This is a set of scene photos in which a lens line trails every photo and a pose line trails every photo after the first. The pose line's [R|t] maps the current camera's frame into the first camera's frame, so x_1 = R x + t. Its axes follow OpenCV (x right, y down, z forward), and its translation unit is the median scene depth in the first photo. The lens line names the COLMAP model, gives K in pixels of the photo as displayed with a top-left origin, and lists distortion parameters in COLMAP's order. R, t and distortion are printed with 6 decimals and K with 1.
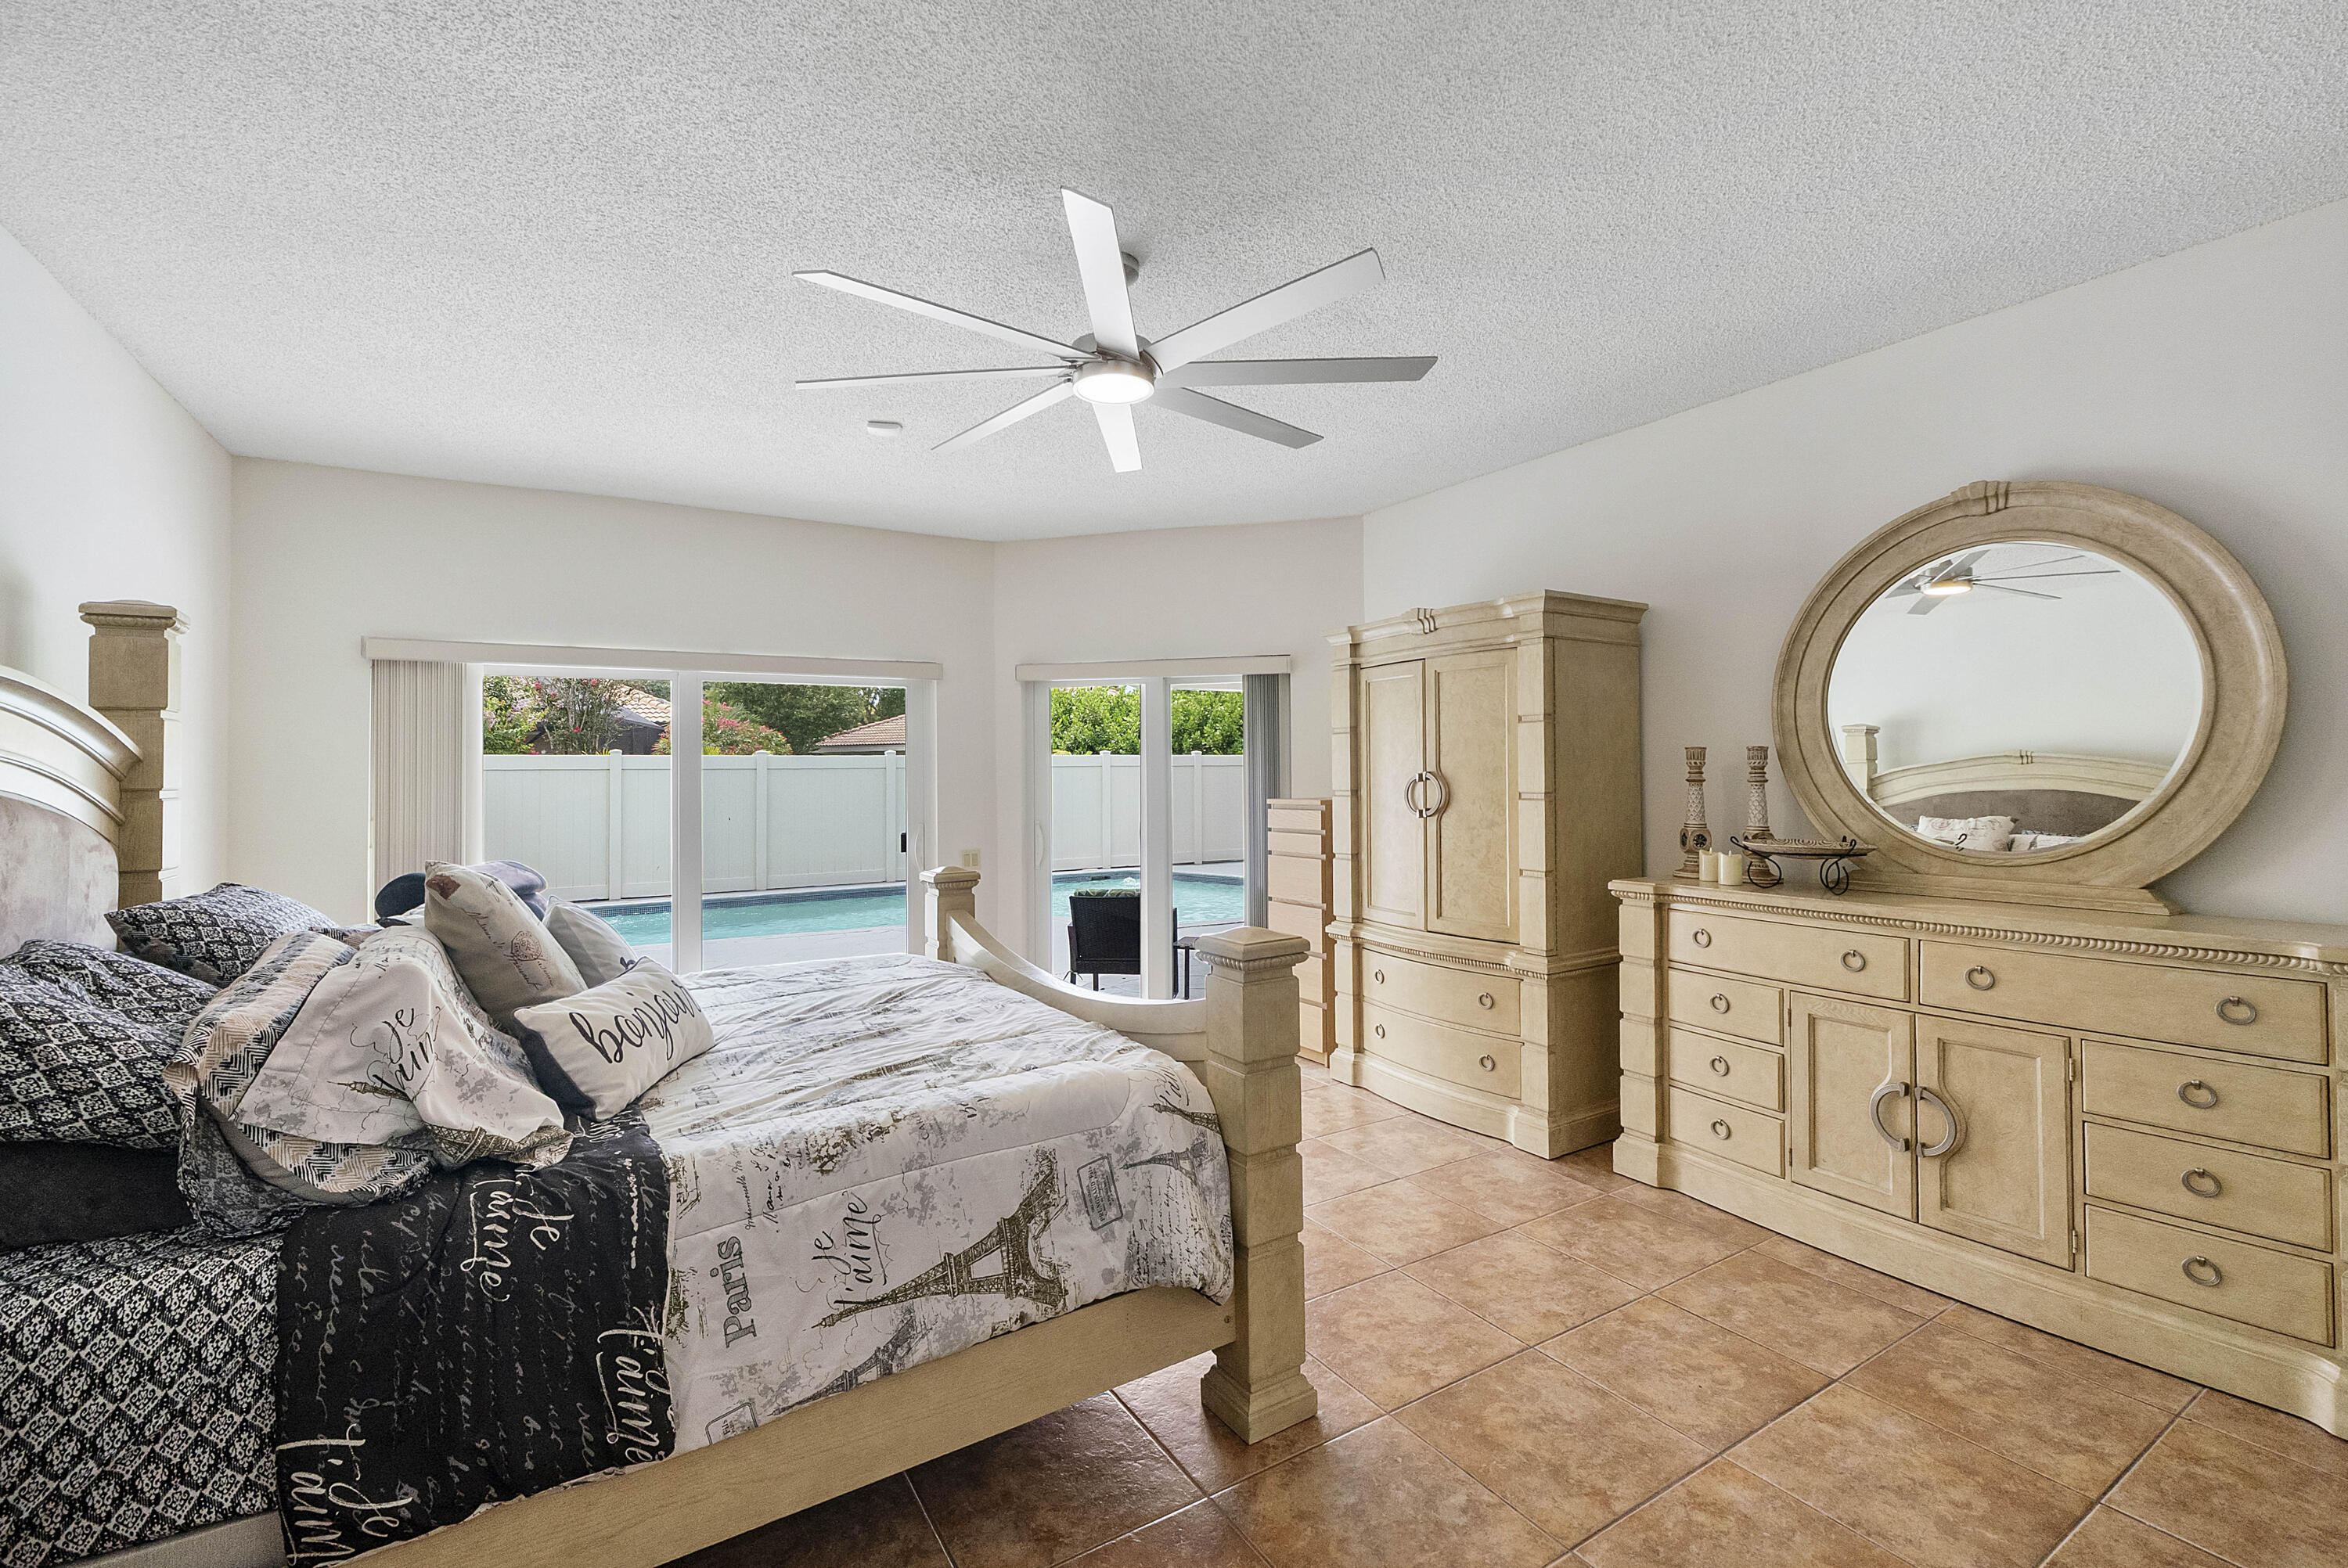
lens RADIAL K [[1018.6, 0, 1197.2], [0, 1018.6, 751.5], [0, 0, 1]] dist [-0.008815, 0.000017]
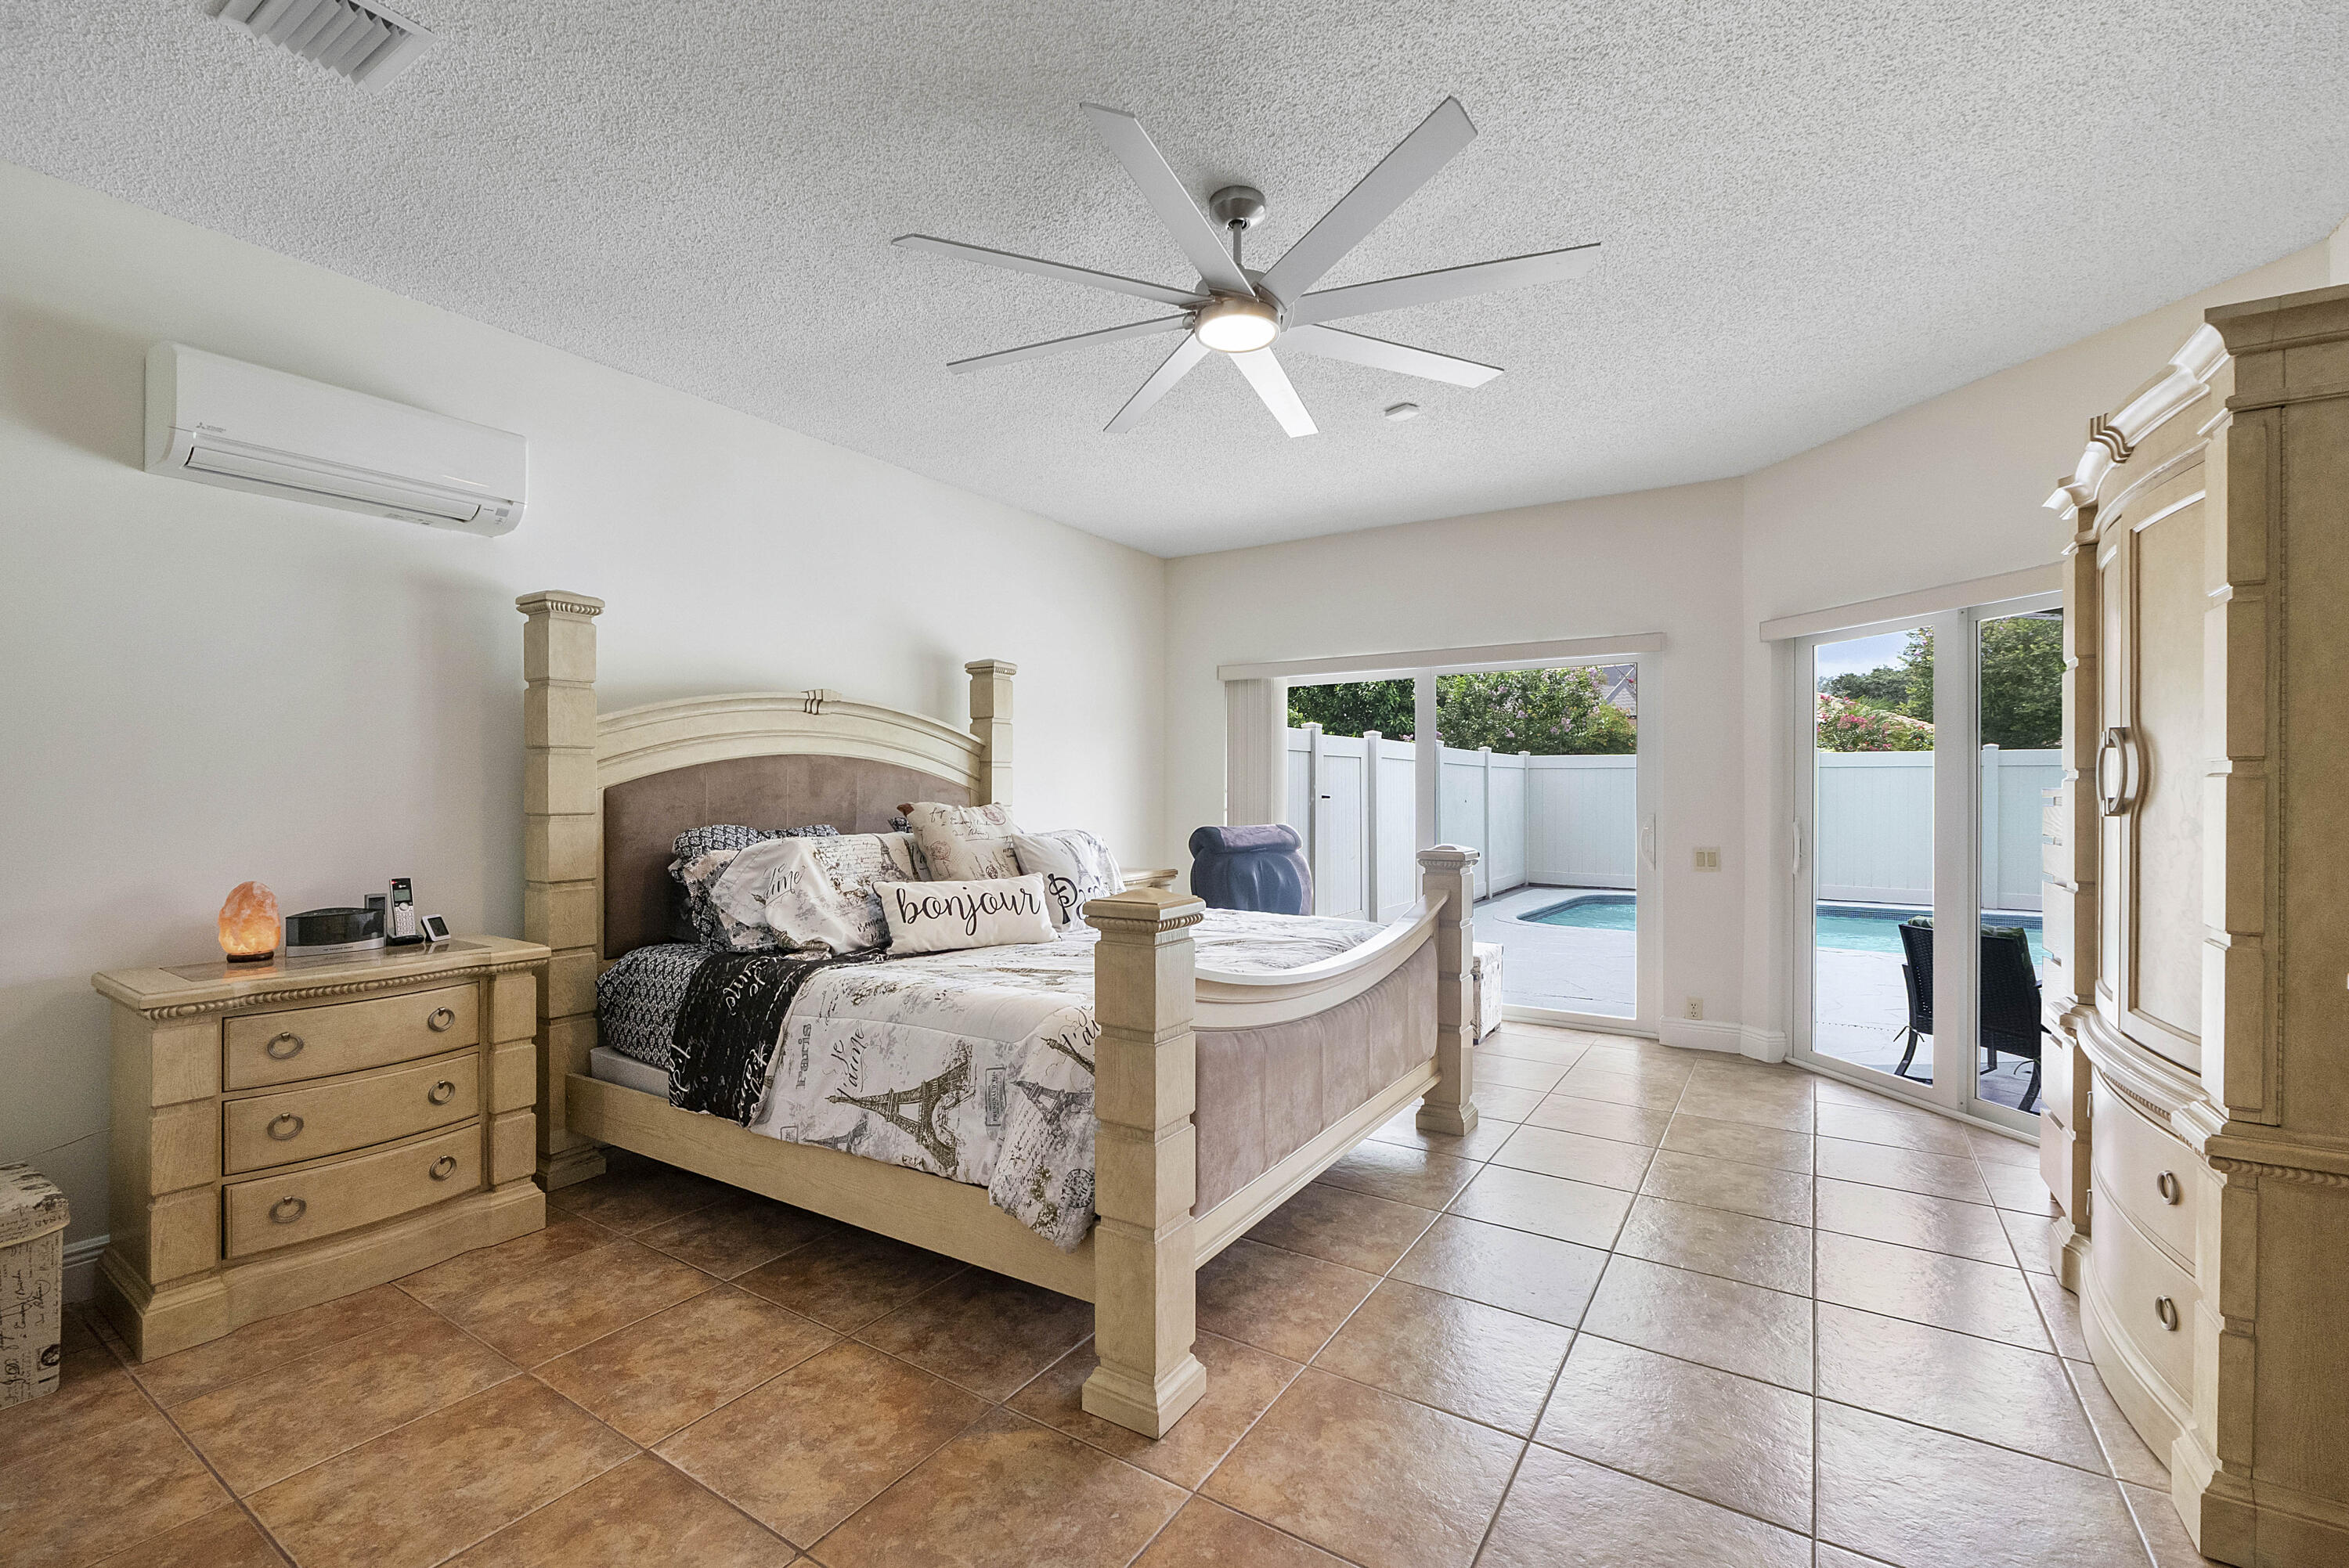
lens RADIAL K [[1002.2, 0, 1184.7], [0, 1002.2, 781.0], [0, 0, 1]] dist [-0.008146, 0.000633]
pose [[0.426575, 0.006449, -0.904429, 1.064253], [0.015082, 0.999785, 0.014243, 0.073865], [0.904326, -0.019716, 0.426386, 0.766706]]
